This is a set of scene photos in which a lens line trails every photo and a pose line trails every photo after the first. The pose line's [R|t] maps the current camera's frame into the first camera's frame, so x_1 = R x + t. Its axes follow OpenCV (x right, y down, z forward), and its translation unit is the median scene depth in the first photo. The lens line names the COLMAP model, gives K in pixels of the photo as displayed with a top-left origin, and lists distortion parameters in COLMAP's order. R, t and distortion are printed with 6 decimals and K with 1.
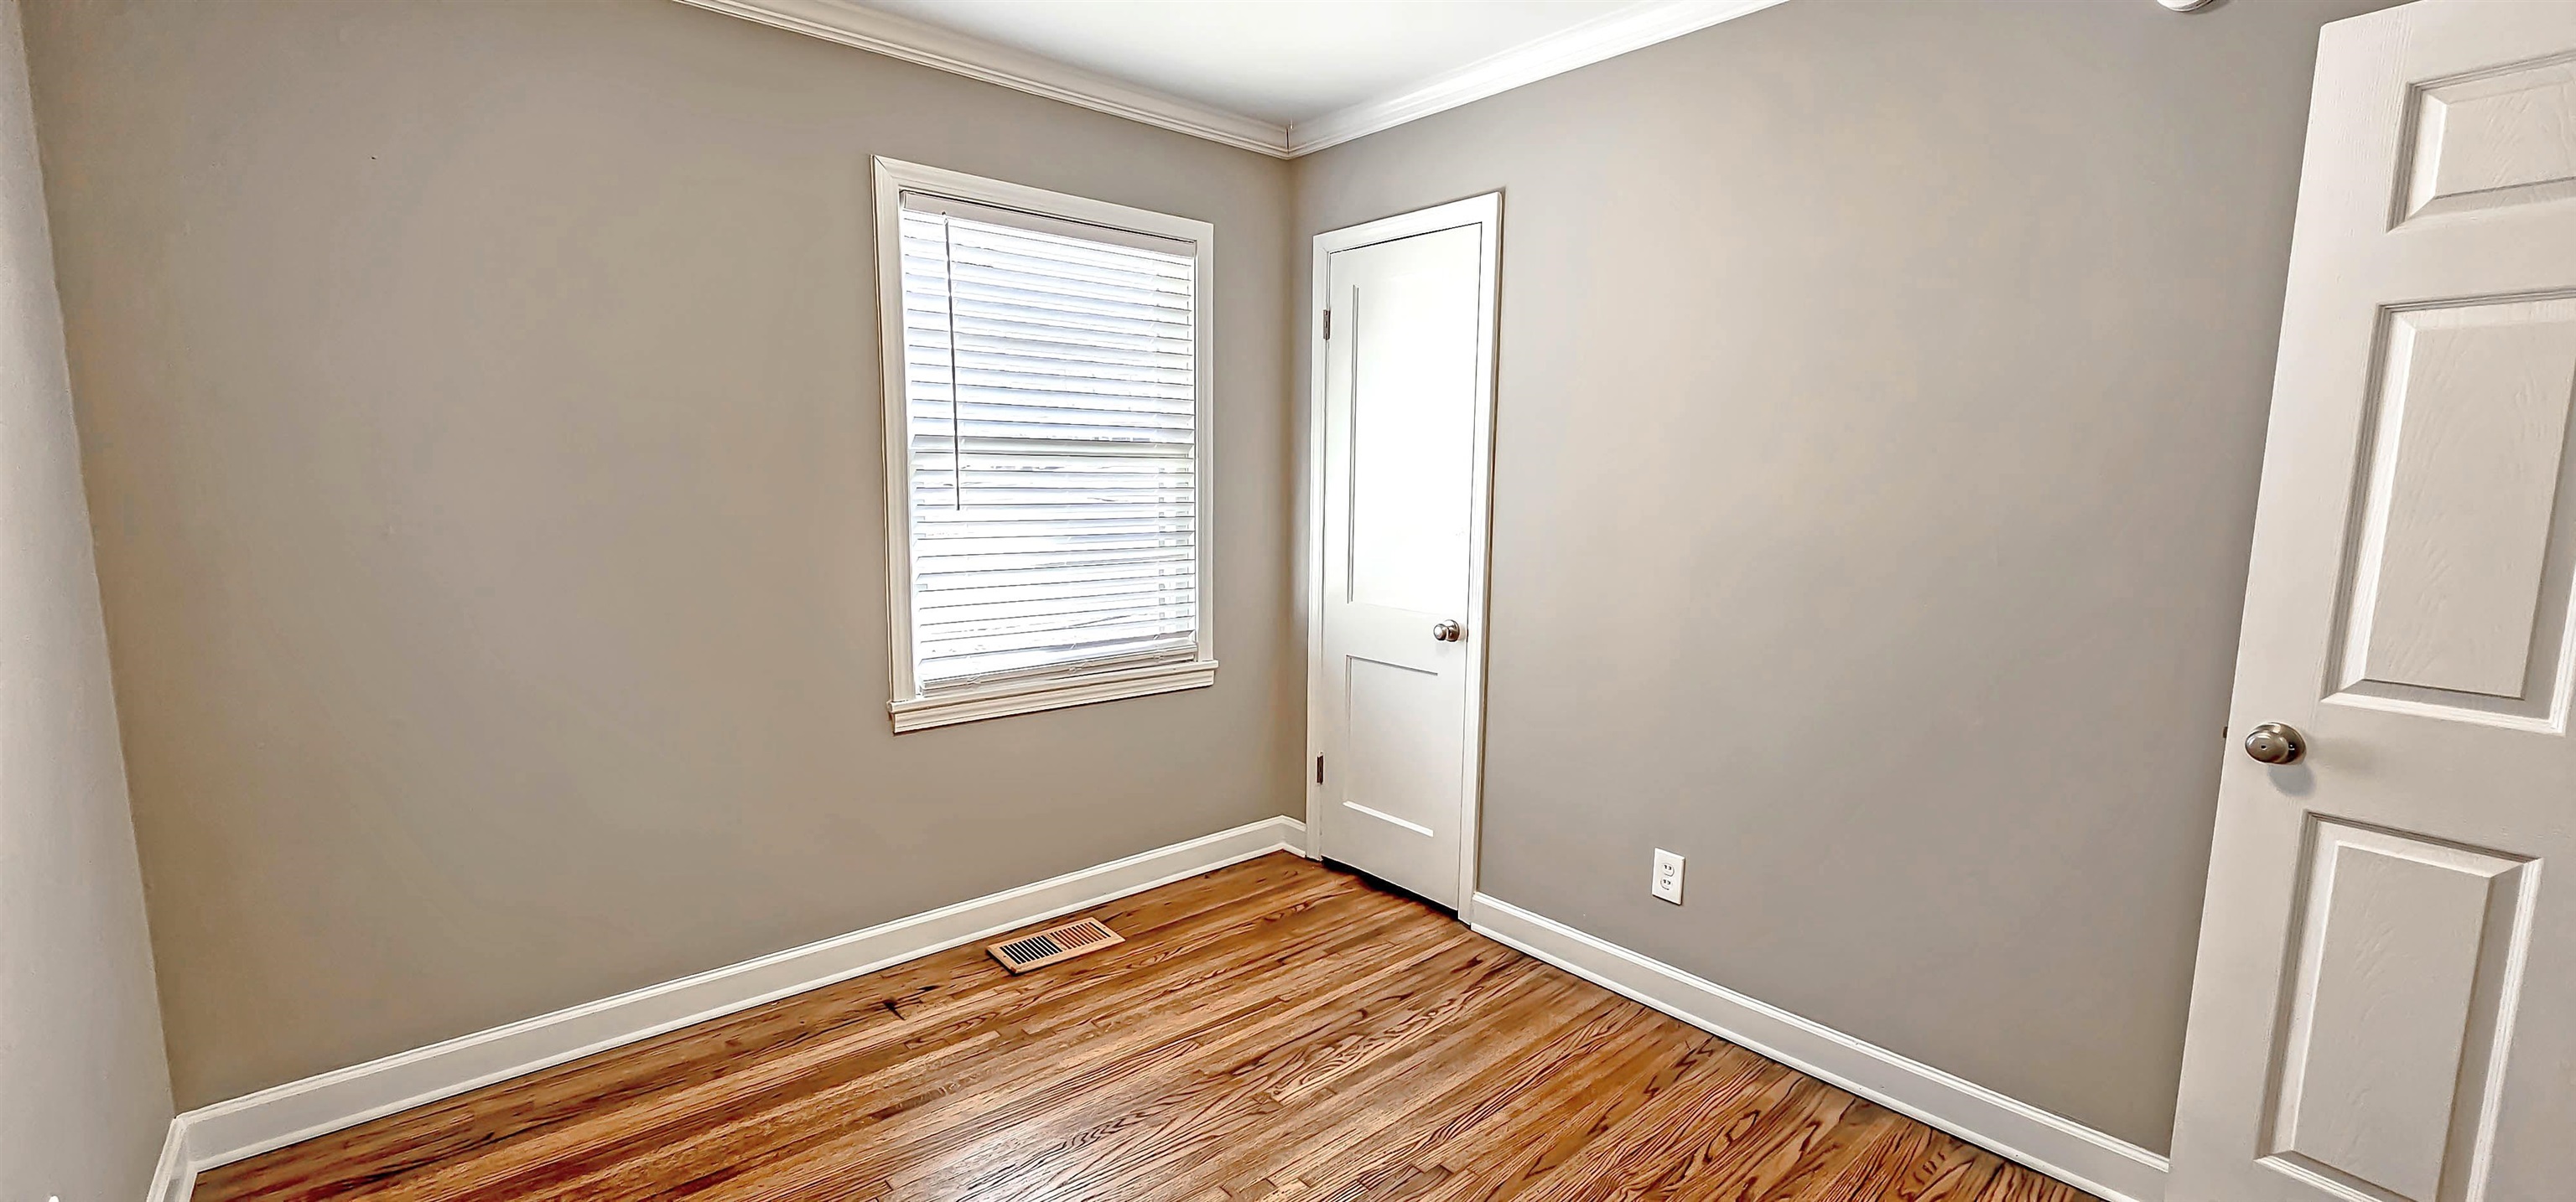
lens RADIAL K [[1051.3, 0, 1286.0], [0, 1051.3, 608.4], [0, 0, 1]] dist [-0.005416, -0.000684]
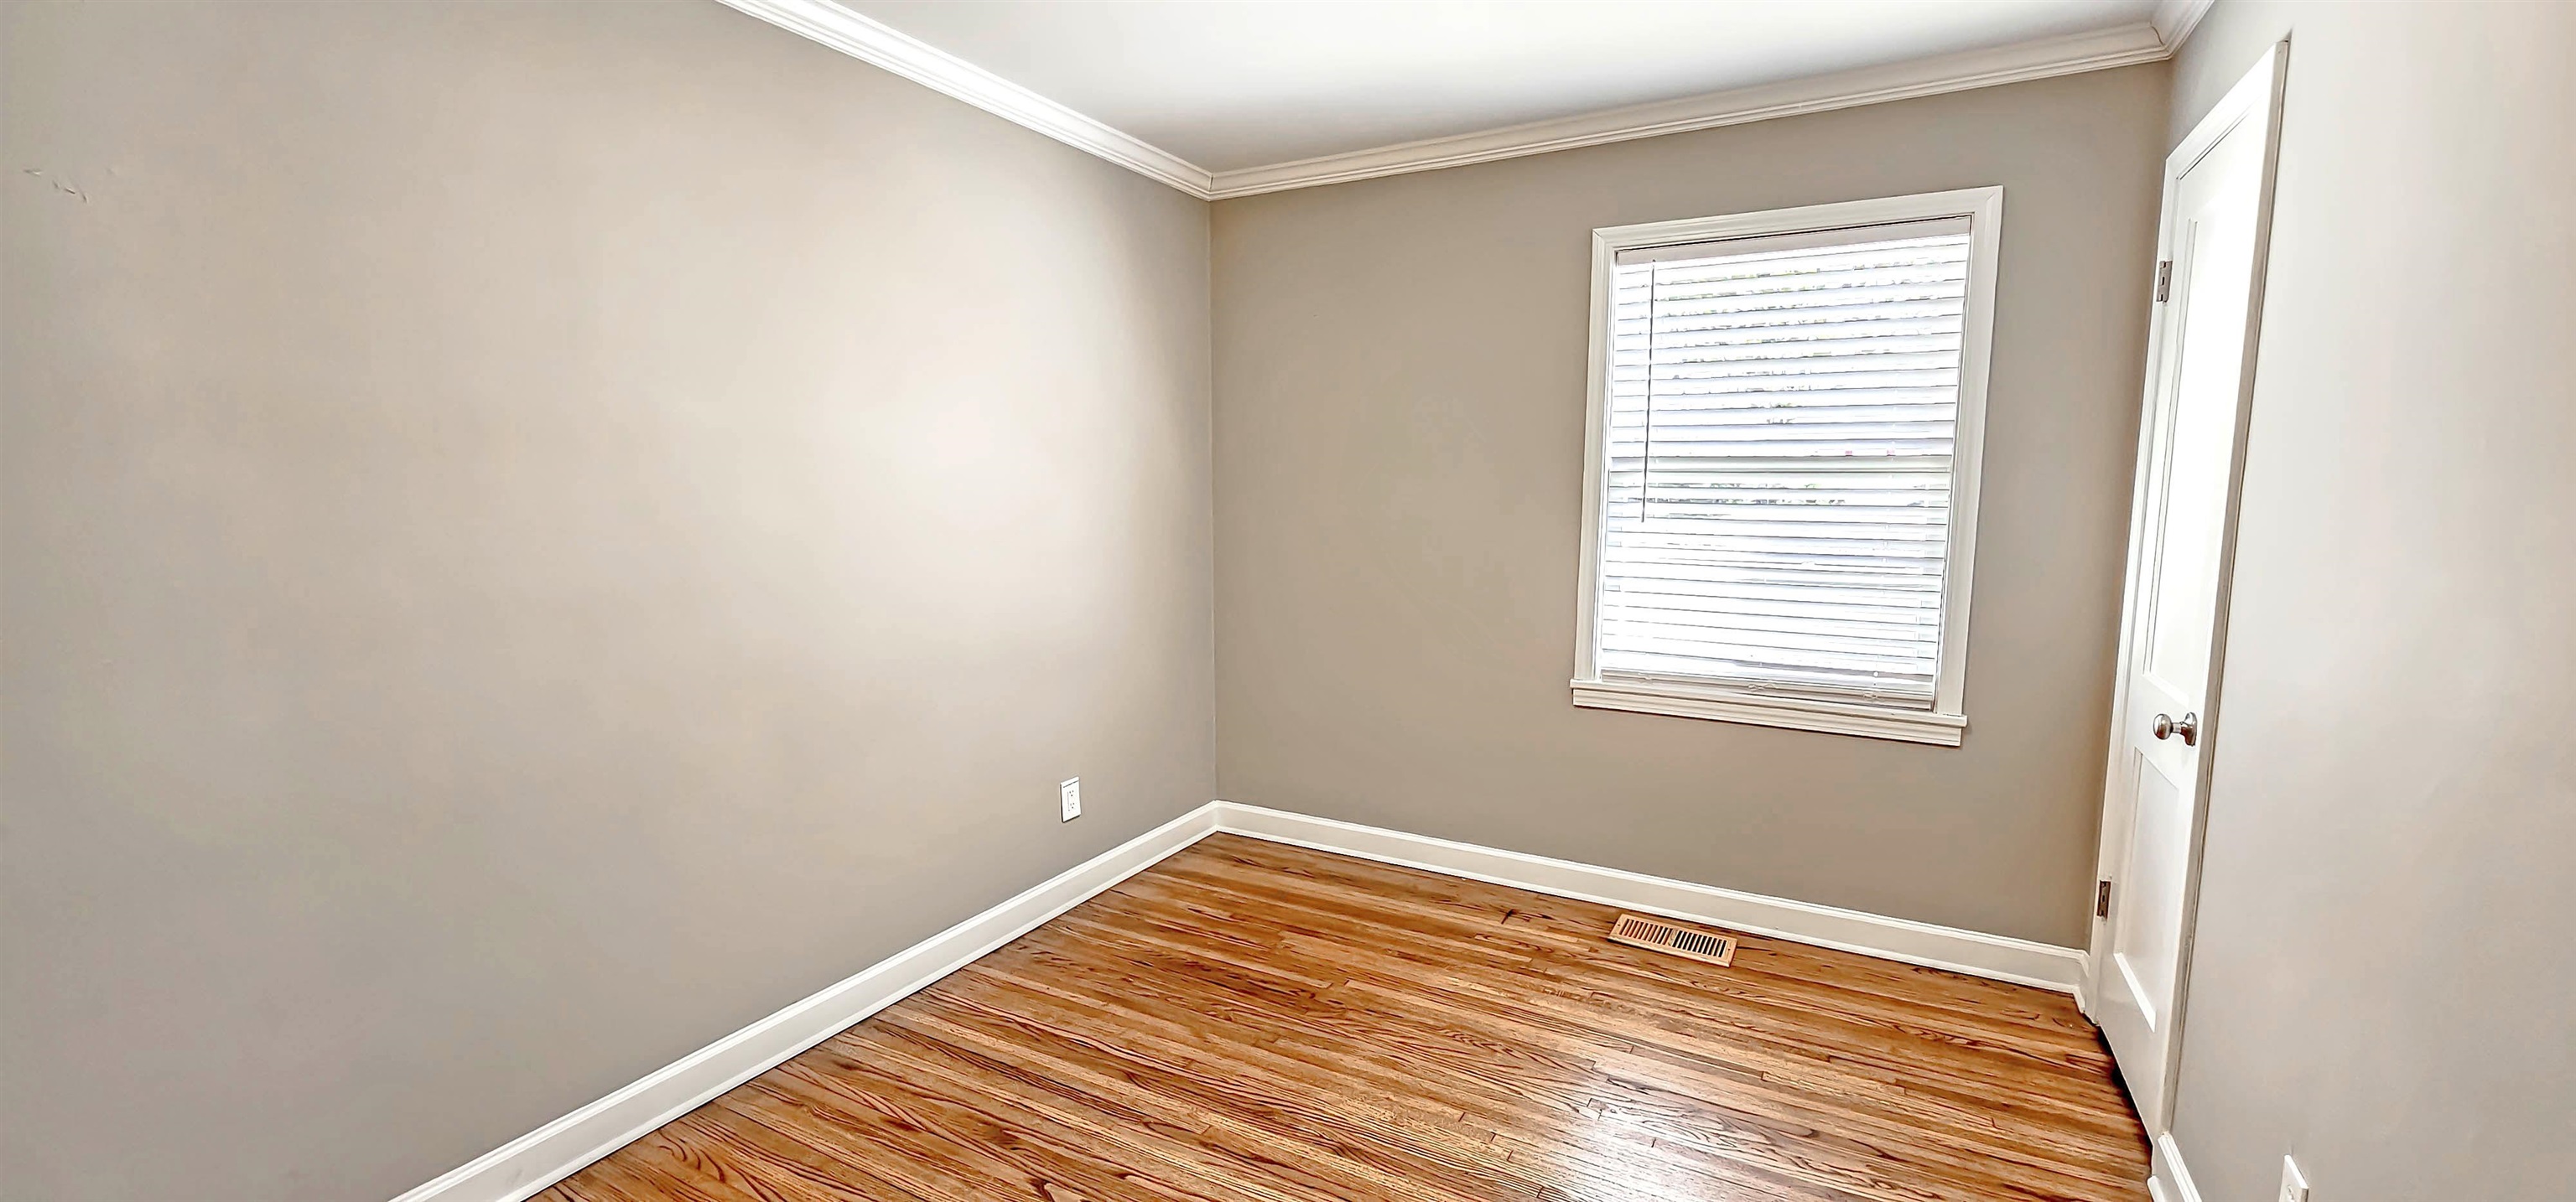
lens RADIAL K [[1051.3, 0, 1292.1], [0, 1051.3, 601.5], [0, 0, 1]] dist [-0.005416, -0.000684]
pose [[0.350879, 0.103049, -0.930733, 0.612567], [-0.121492, 0.990536, 0.063869, -0.035262], [0.928506, 0.090666, 0.360078, 0.254195]]
